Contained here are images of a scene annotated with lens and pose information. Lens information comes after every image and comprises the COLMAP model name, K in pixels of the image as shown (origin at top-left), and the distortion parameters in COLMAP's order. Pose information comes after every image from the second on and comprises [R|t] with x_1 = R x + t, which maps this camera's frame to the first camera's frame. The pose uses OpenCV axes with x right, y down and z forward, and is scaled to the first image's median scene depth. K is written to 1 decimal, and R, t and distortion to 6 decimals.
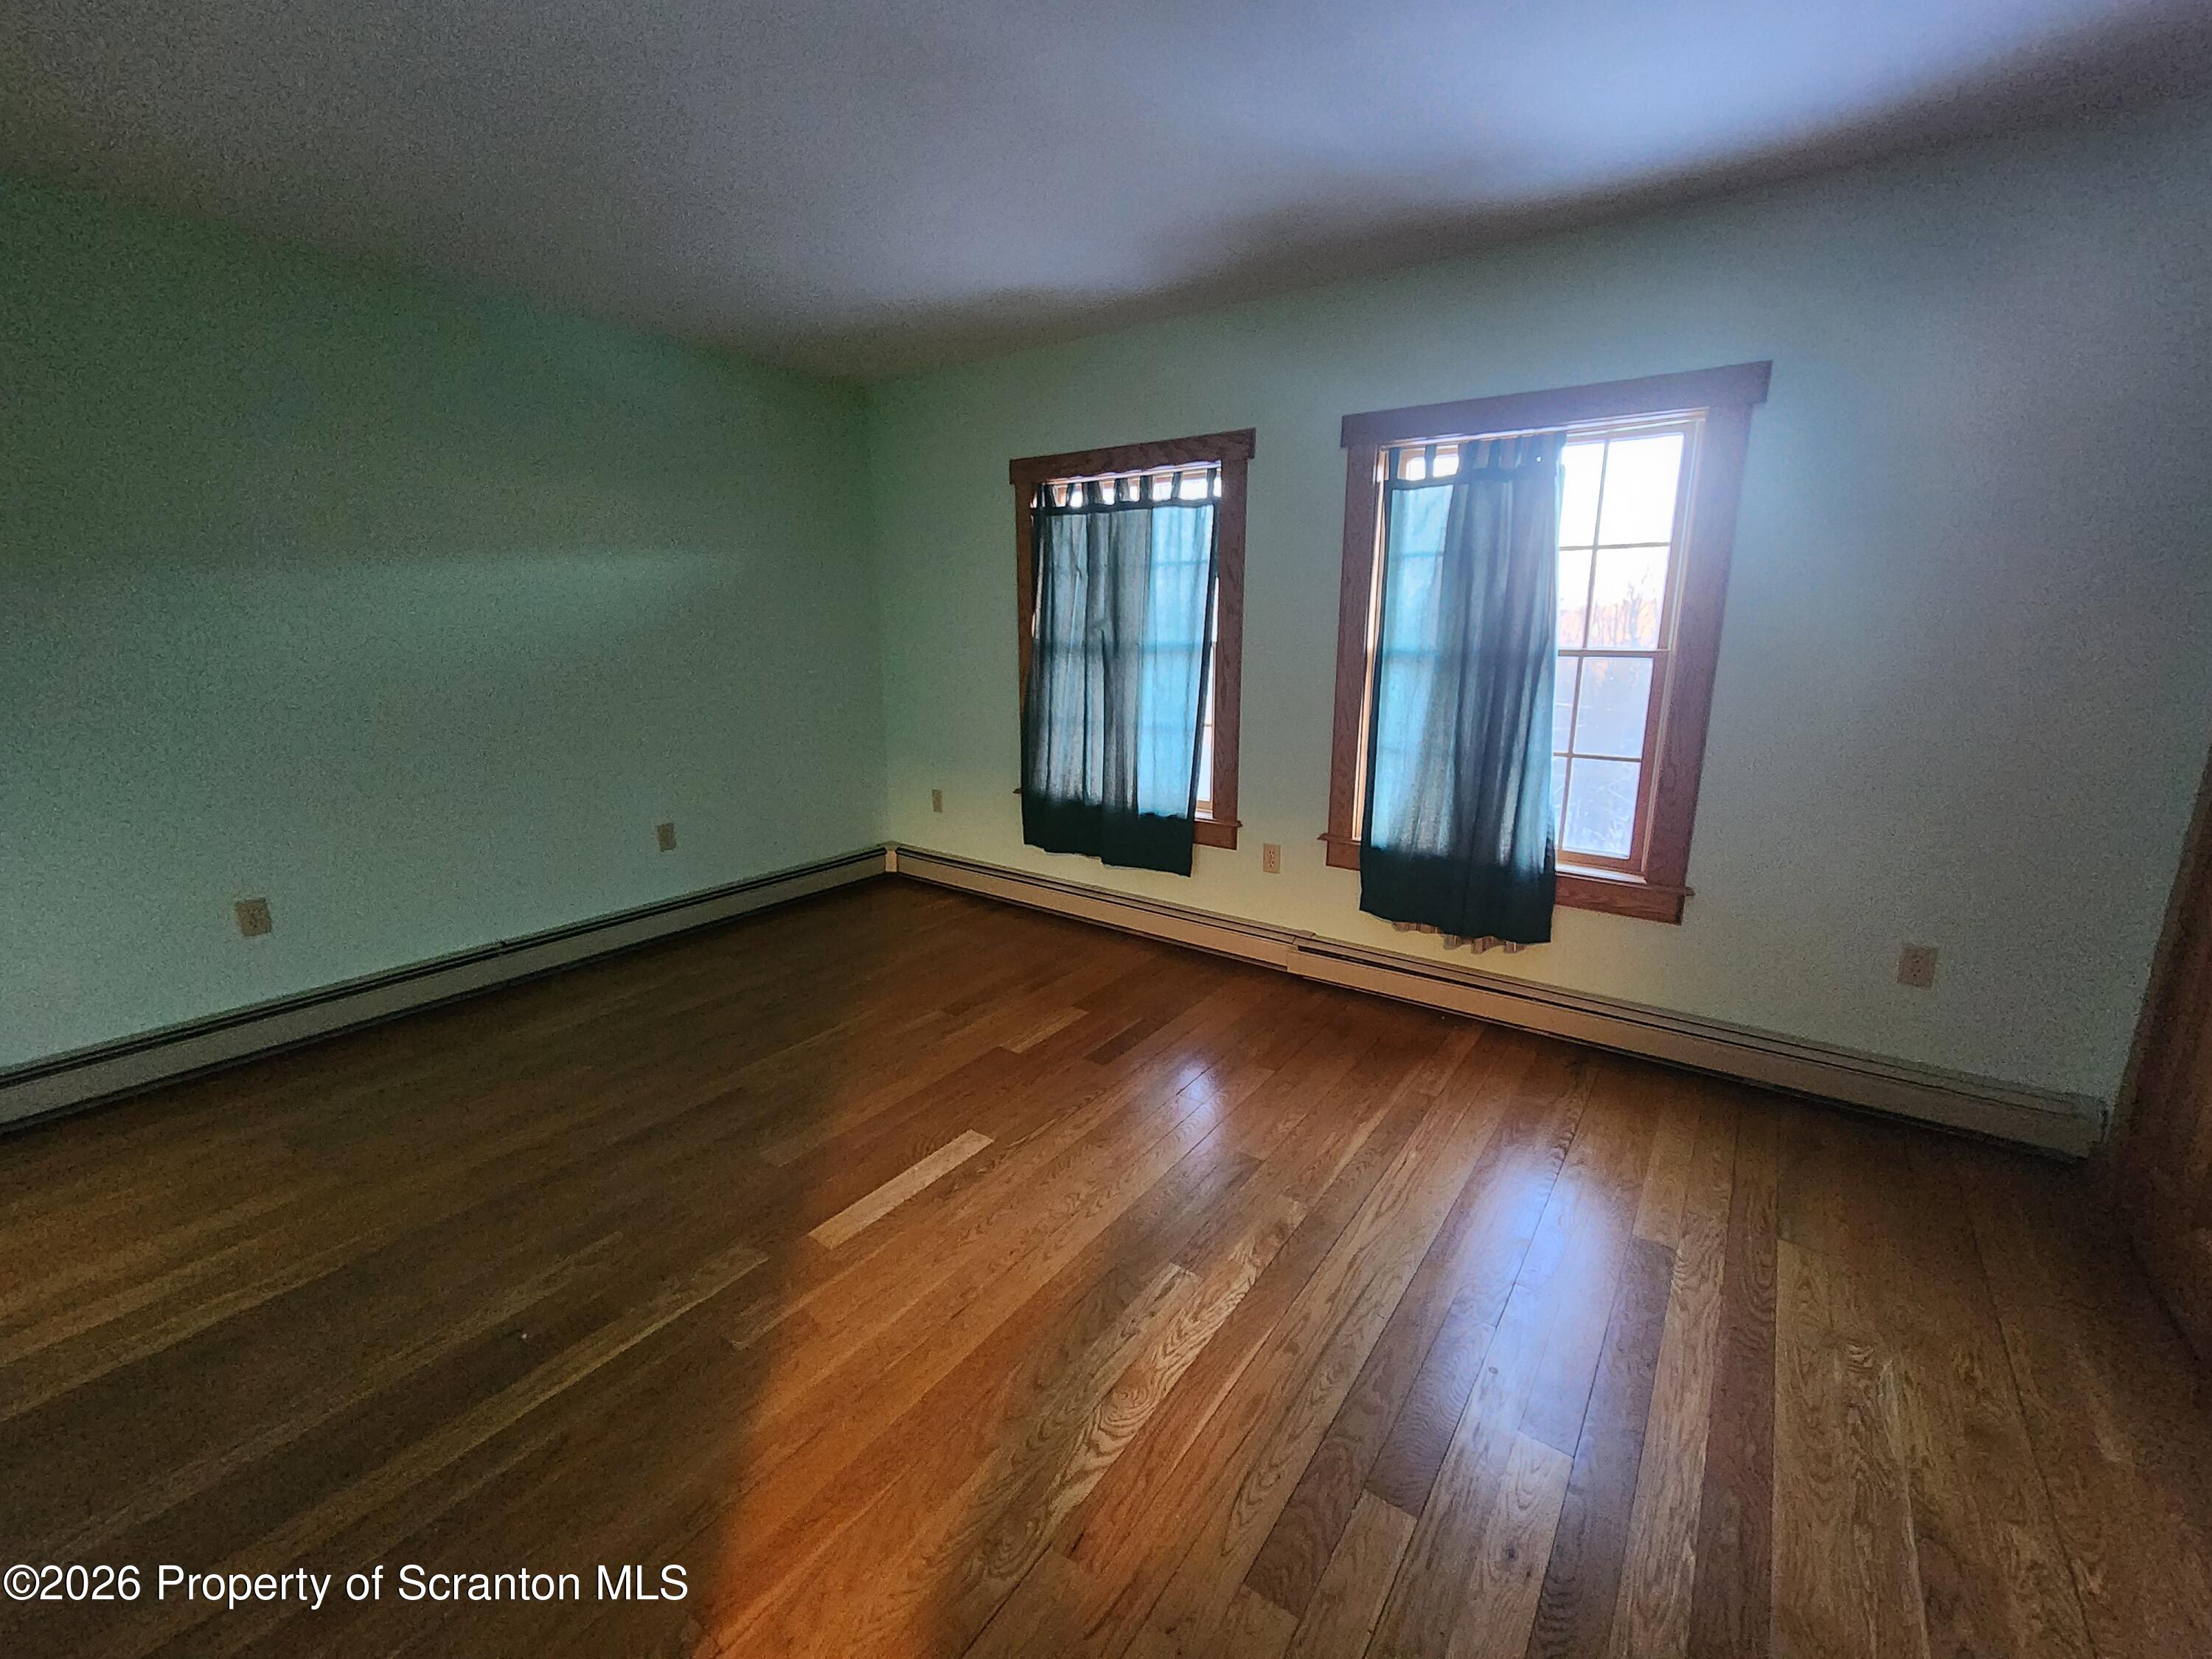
lens RADIAL K [[914.7, 0, 1100.4], [0, 914.7, 819.1], [0, 0, 1]] dist [0.002843, -0.000024]
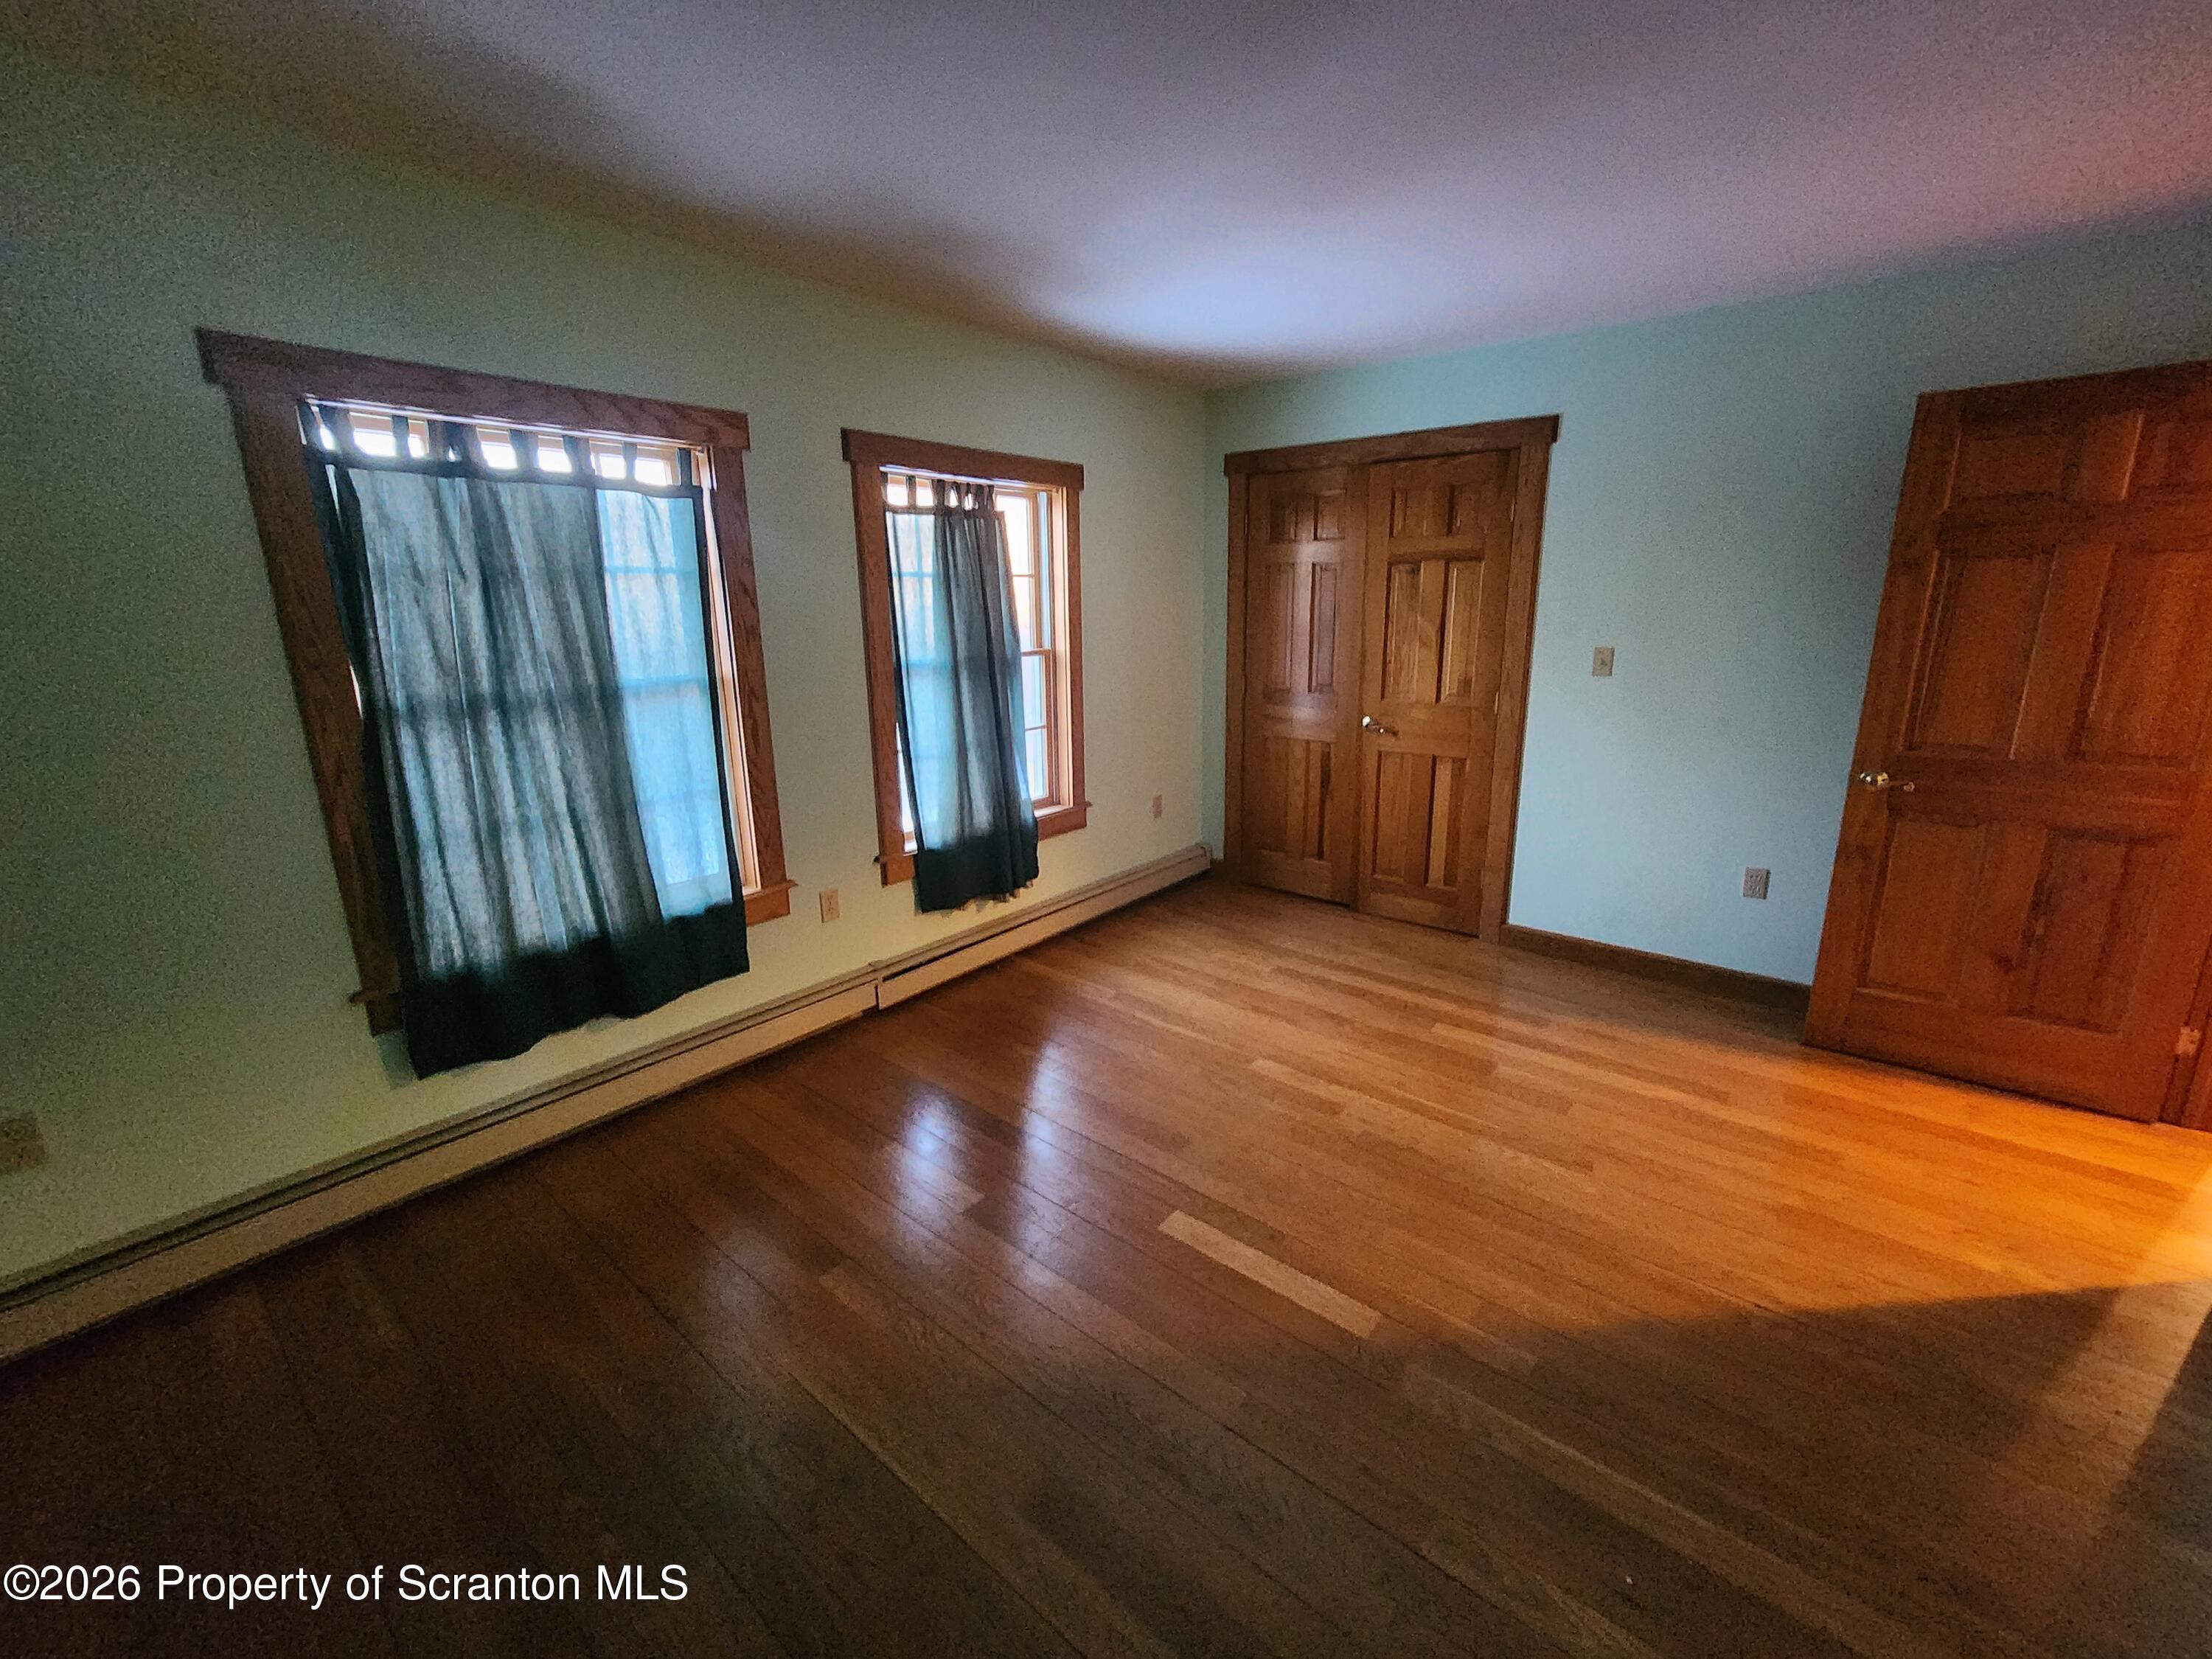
lens RADIAL K [[914.7, 0, 1100.4], [0, 914.7, 819.1], [0, 0, 1]] dist [0.002843, -0.000024]
pose [[0.068437, -0.230322, 0.970705, -0.665328], [0.237862, 0.948694, 0.208329, -0.165724], [-0.968885, 0.216637, 0.119710, 0.633381]]
